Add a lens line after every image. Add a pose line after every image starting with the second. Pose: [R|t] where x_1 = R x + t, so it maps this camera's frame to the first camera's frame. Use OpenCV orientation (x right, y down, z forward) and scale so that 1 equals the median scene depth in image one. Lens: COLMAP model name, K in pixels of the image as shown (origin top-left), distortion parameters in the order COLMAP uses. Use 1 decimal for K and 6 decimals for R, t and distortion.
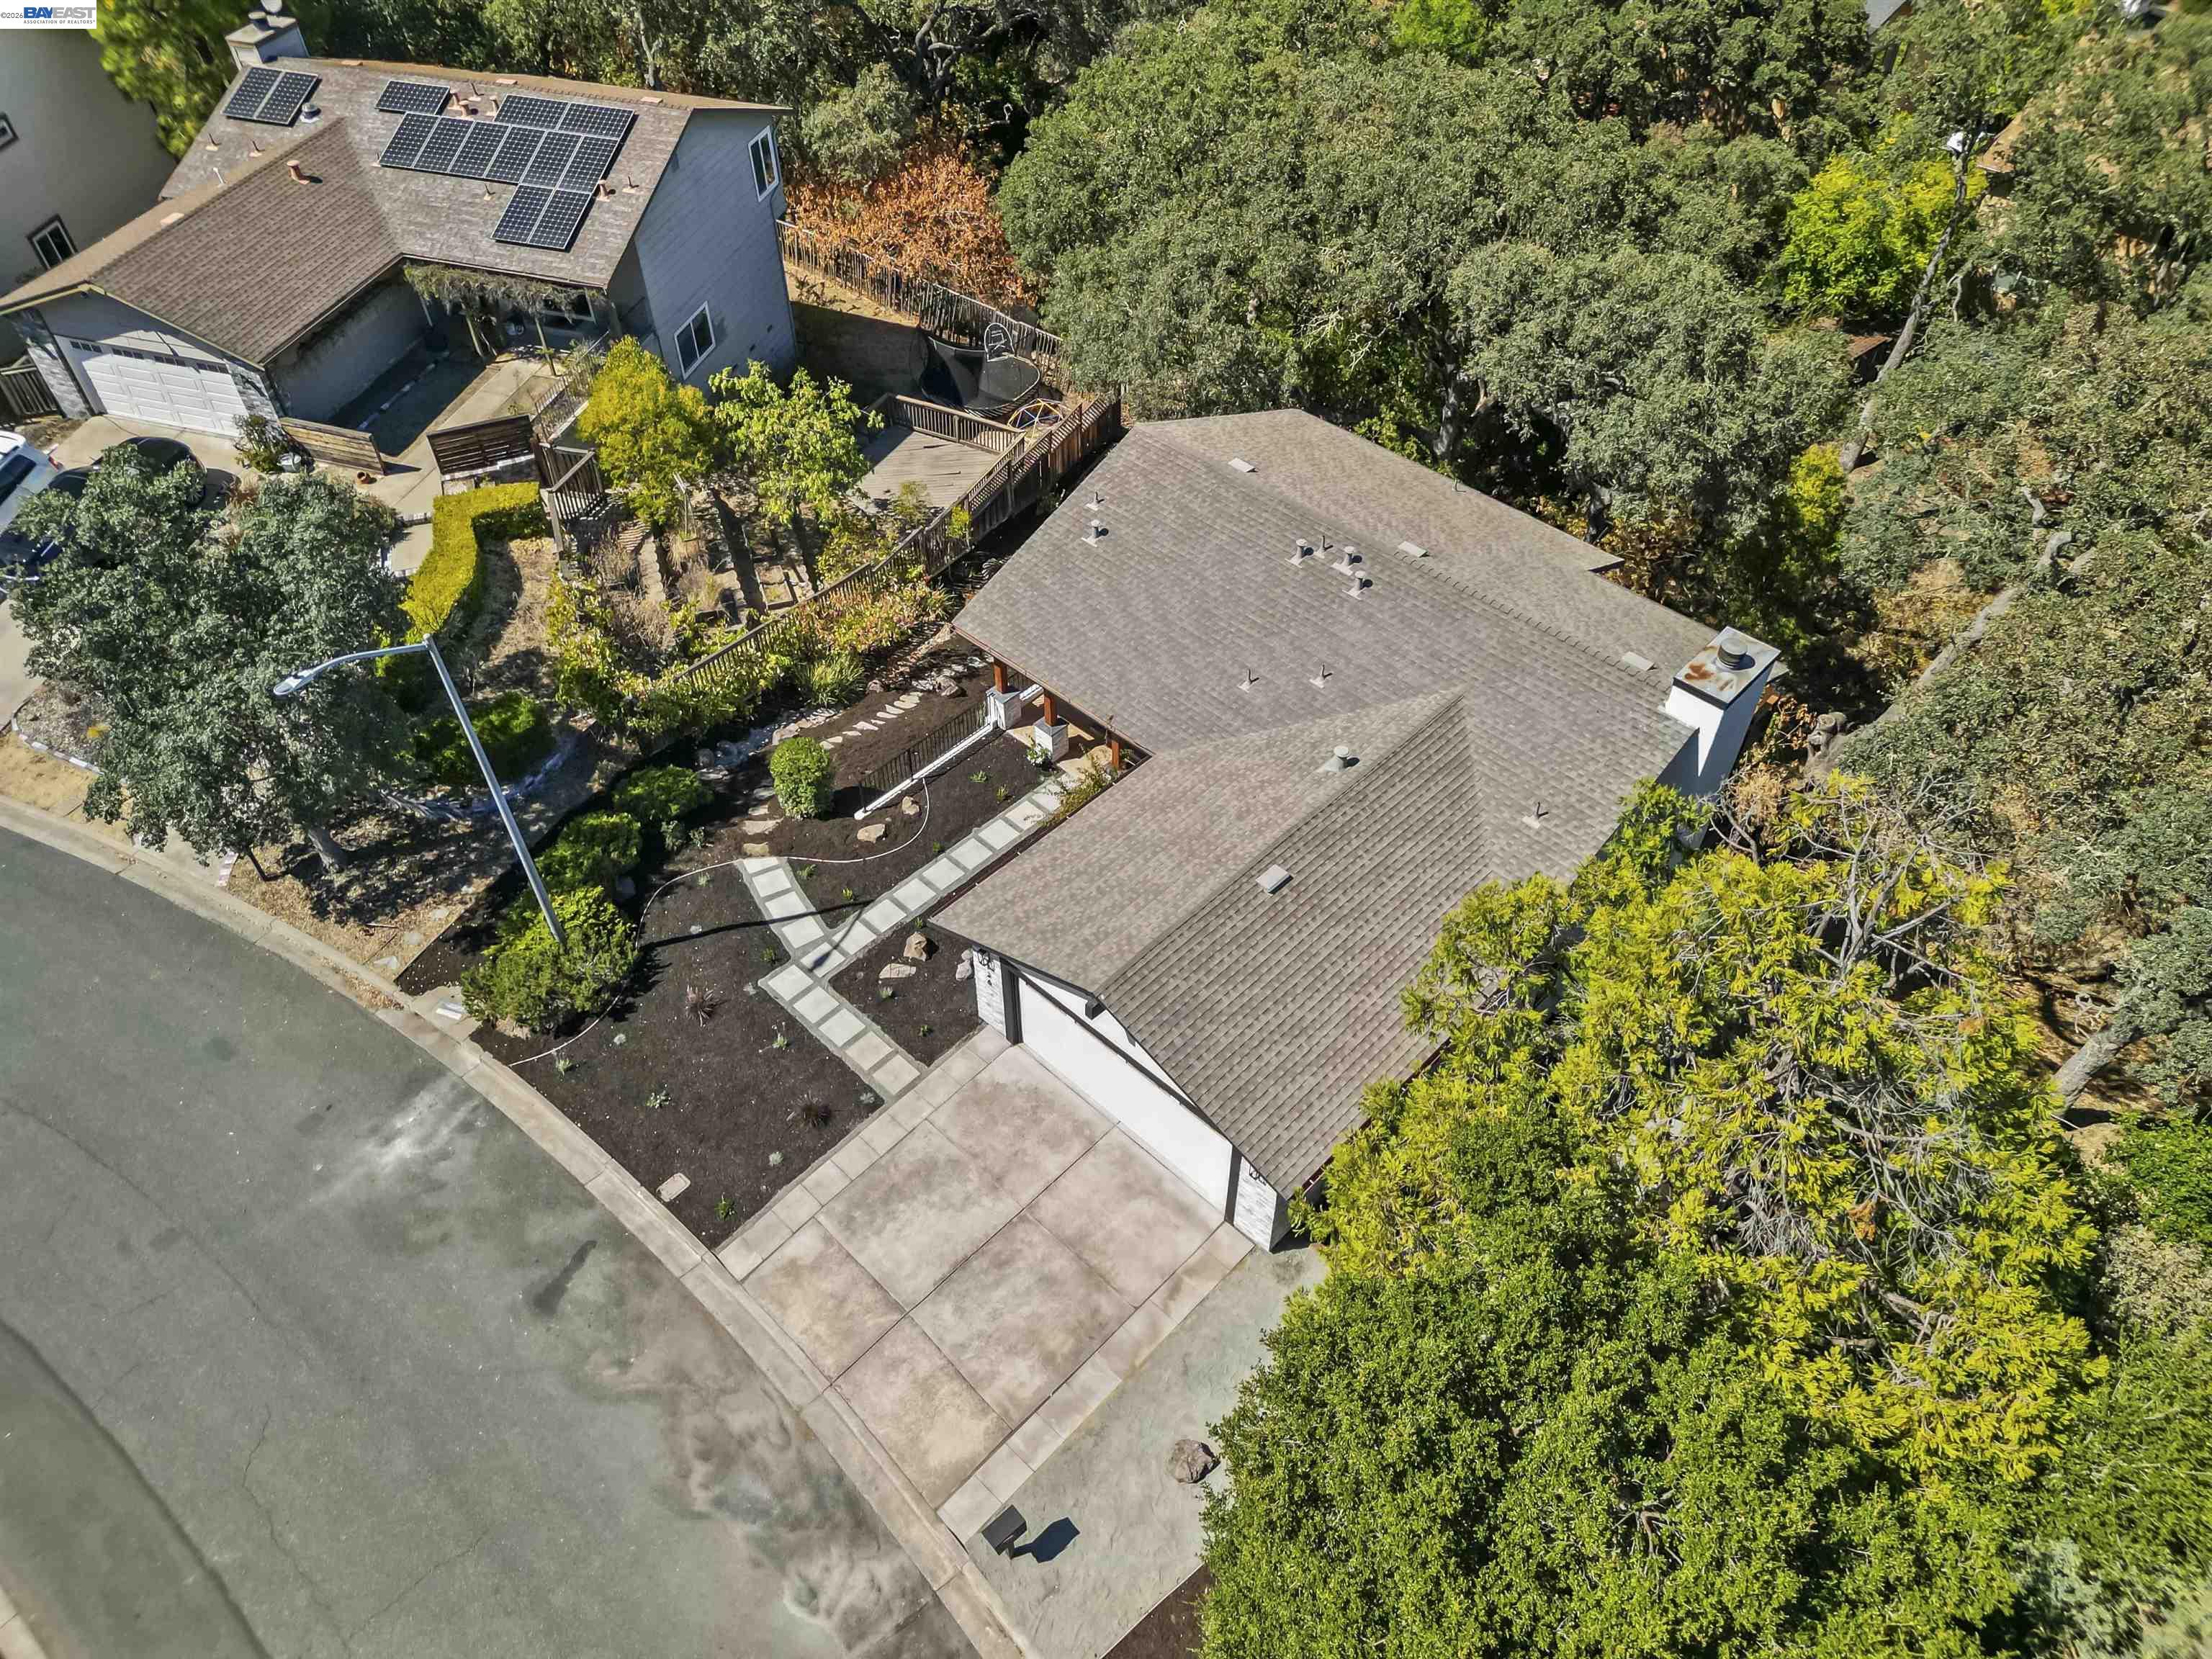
lens RADIAL K [[1561.0, 0, 1106.0], [0, 1561.0, 829.5], [0, 0, 1]] dist [0.002049, 0.001525]
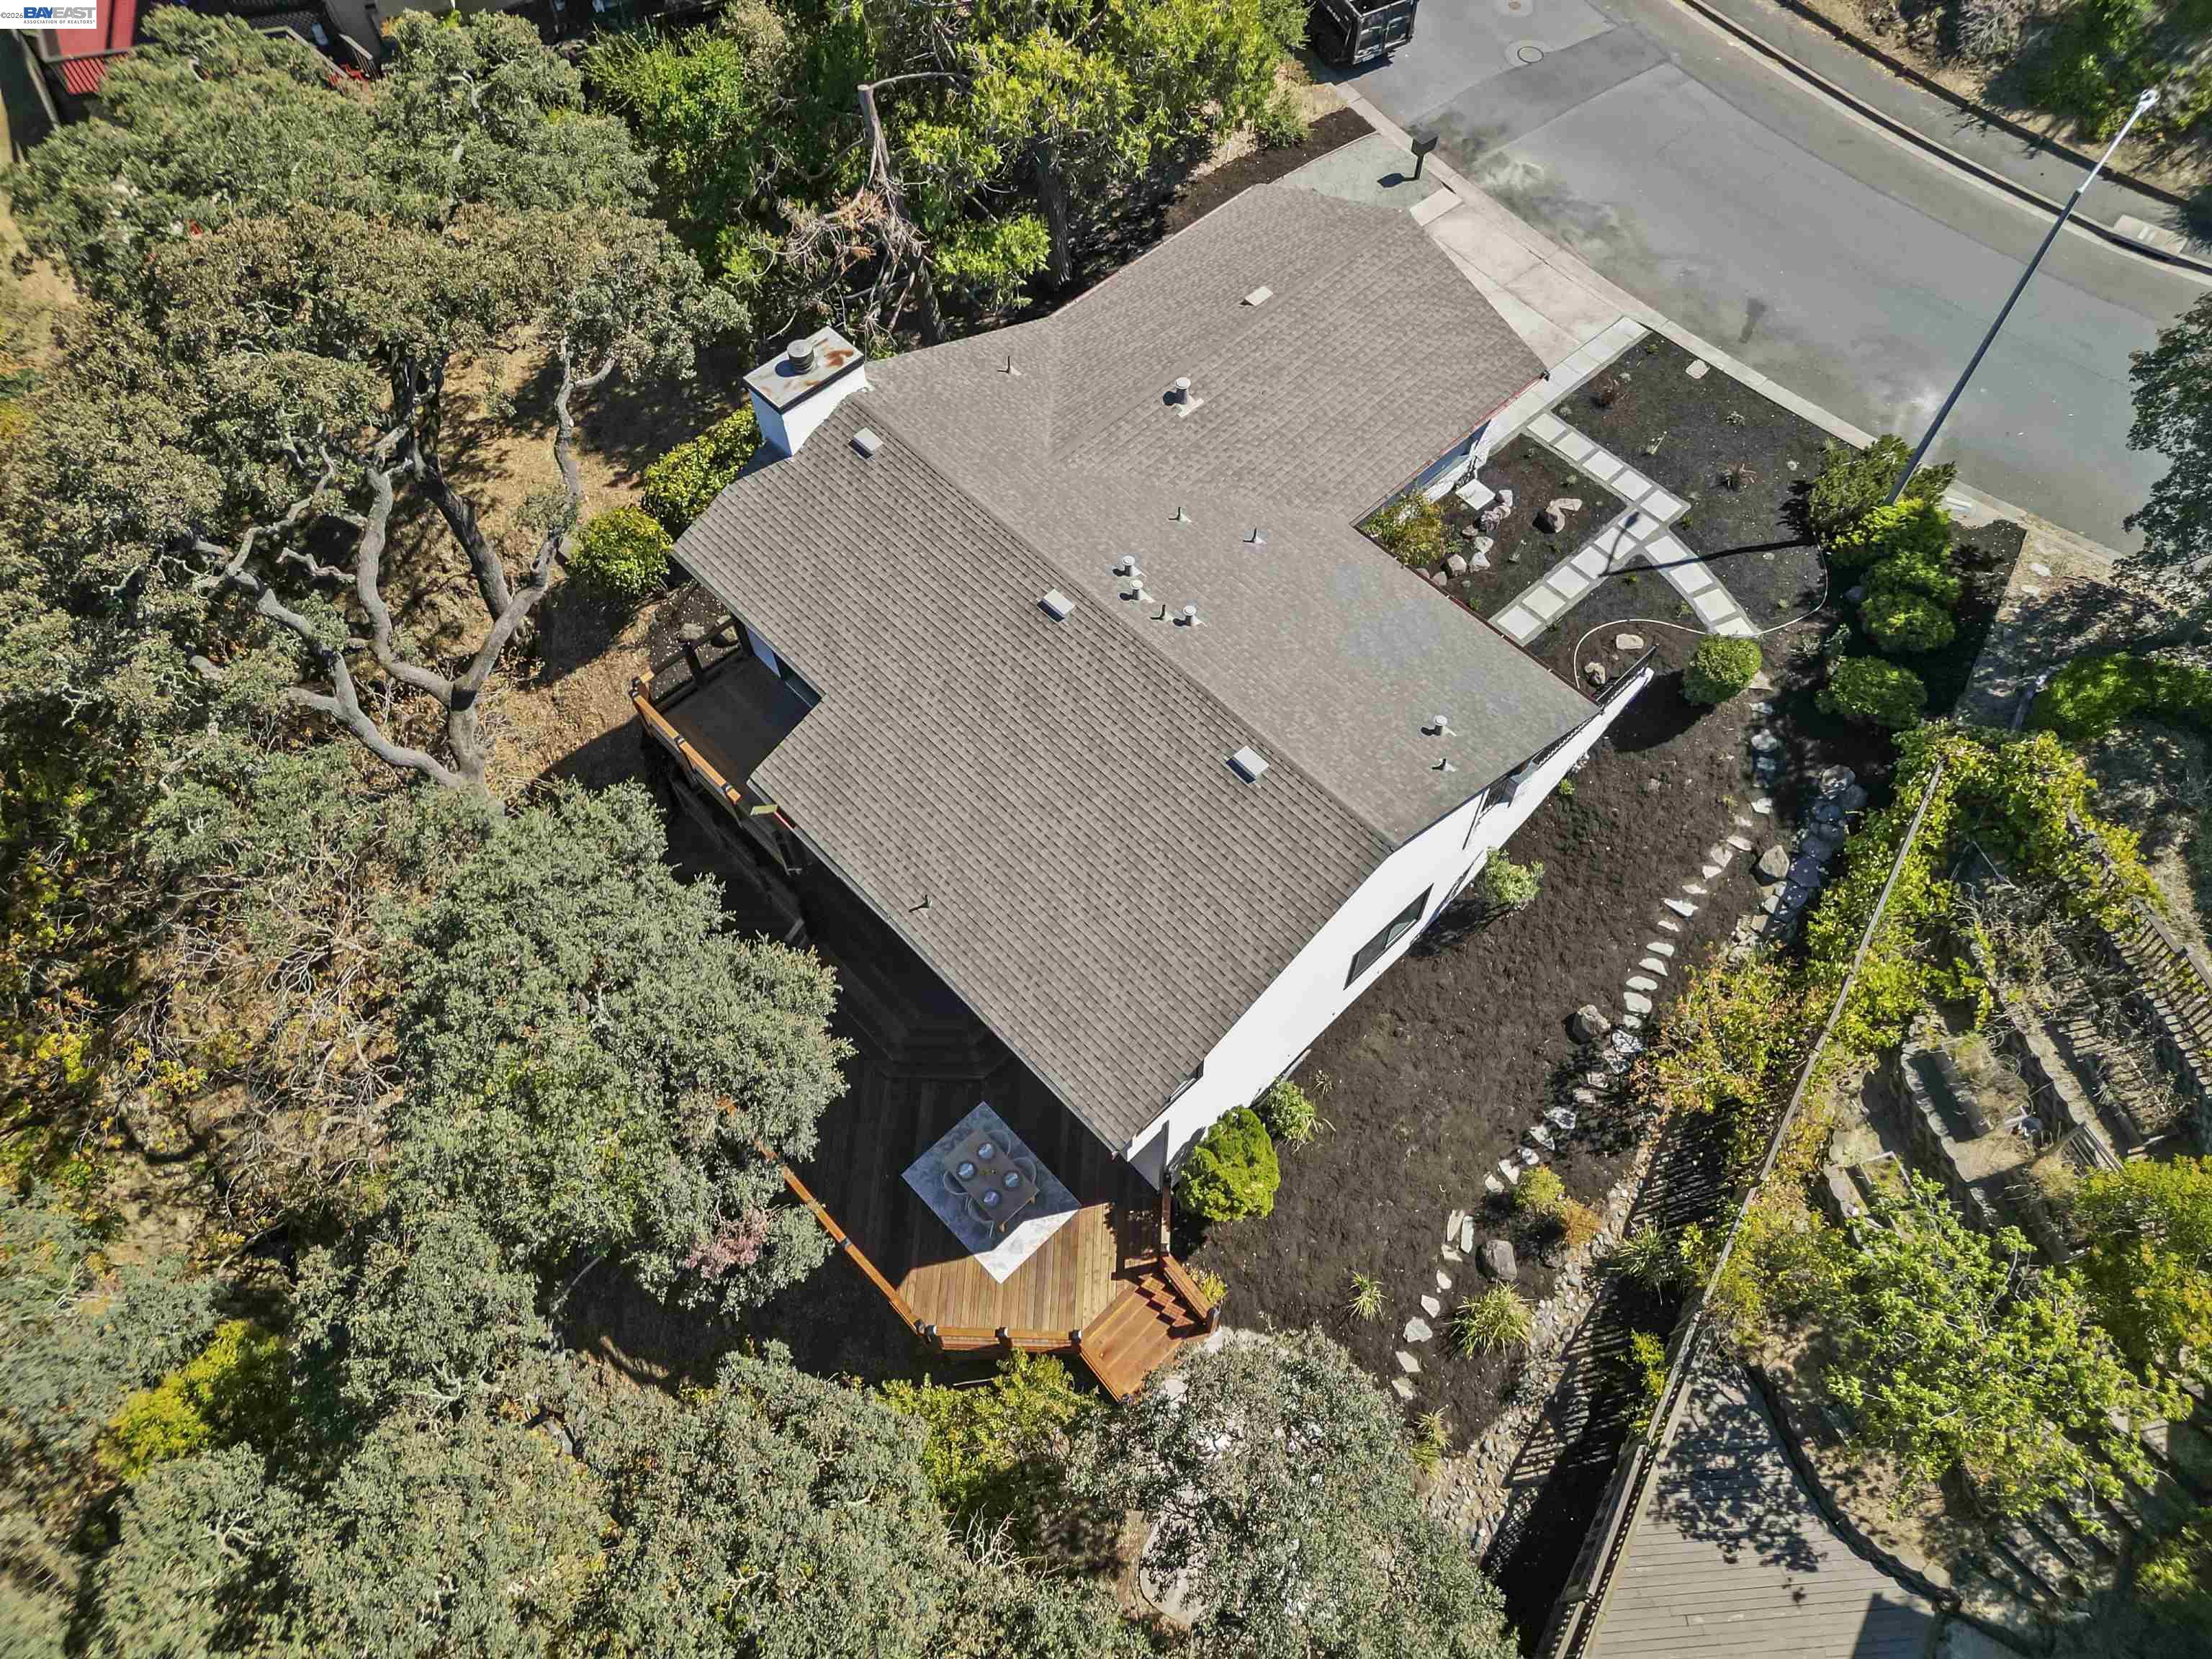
lens RADIAL K [[1561.0, 0, 1106.0], [0, 1561.0, 829.5], [0, 0, 1]] dist [0.002049, 0.001525]
pose [[-0.998667, -0.036303, 0.036690, 0.159854], [0.045238, -0.273392, 0.960838, -1.168084], [-0.024850, 0.961217, 0.274670, 1.023067]]
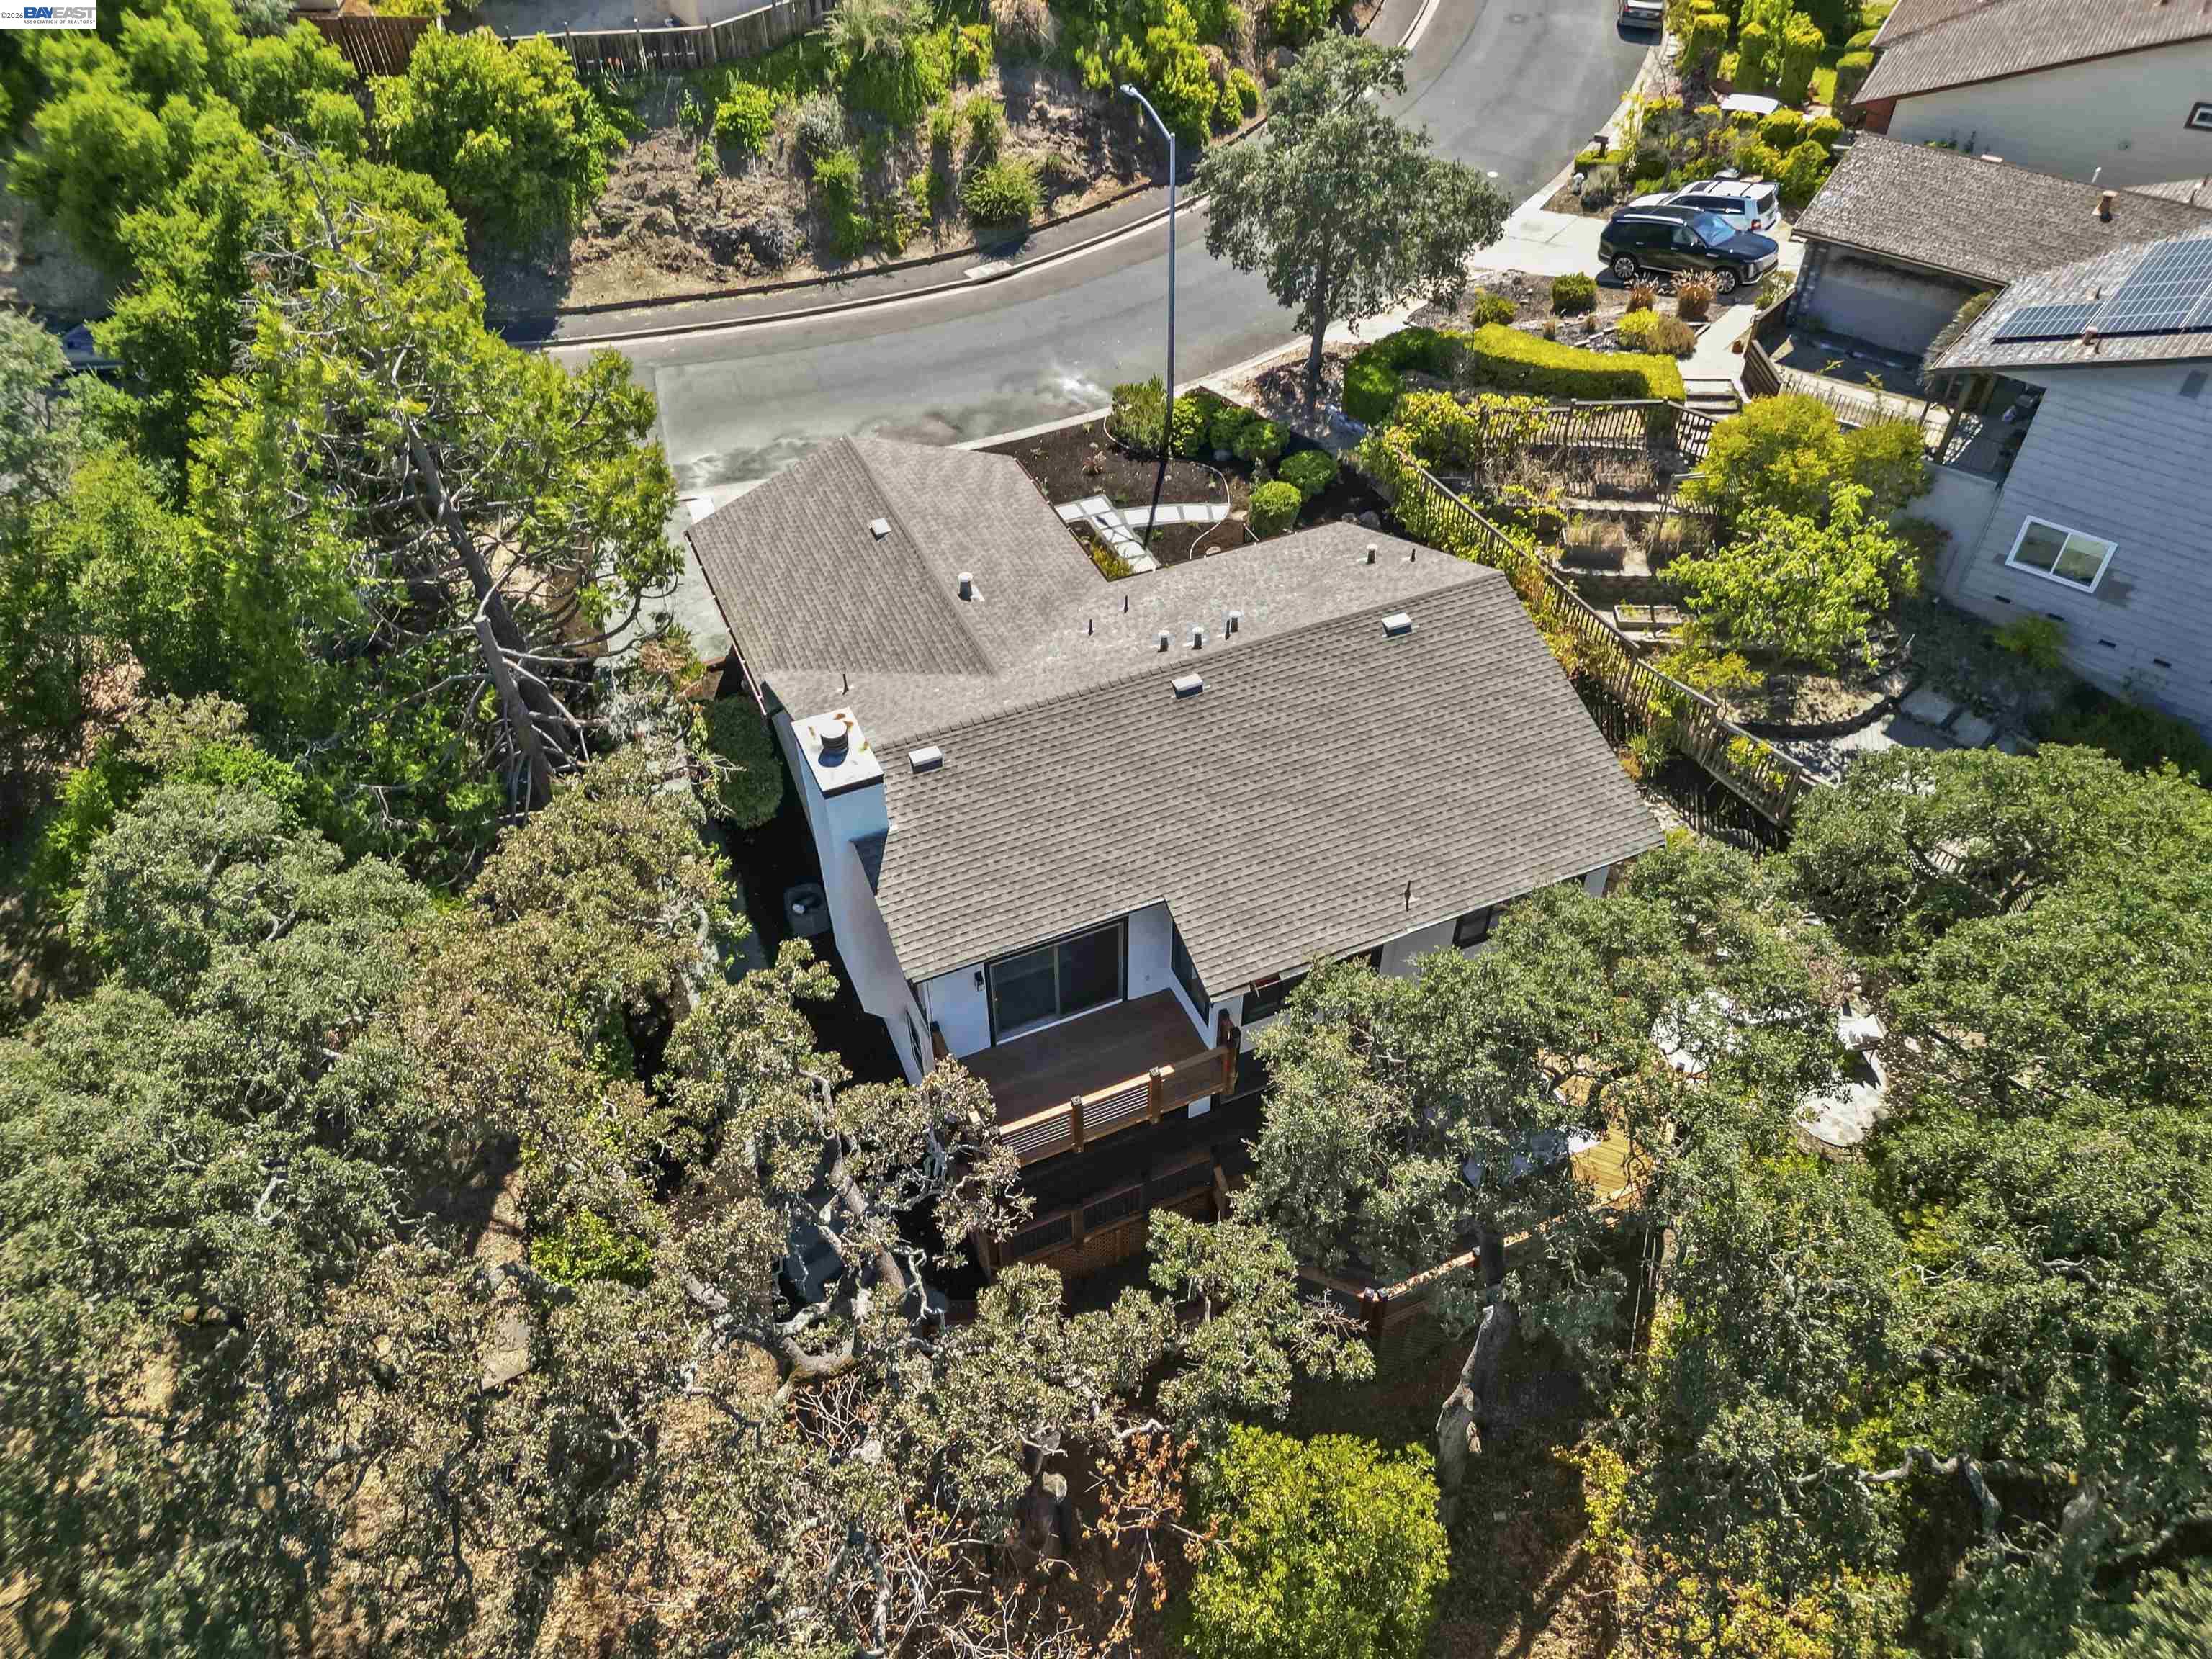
lens RADIAL K [[1542.3, 0, 1128.7], [0, 1542.3, 830.0], [0, 0, 1]] dist [0.030866, 0.000376]
pose [[-0.372473, 0.638576, -0.673413, 1.005744], [-0.669781, 0.317302, 0.671351, -0.844394], [0.642384, 0.701100, 0.309520, 0.876813]]
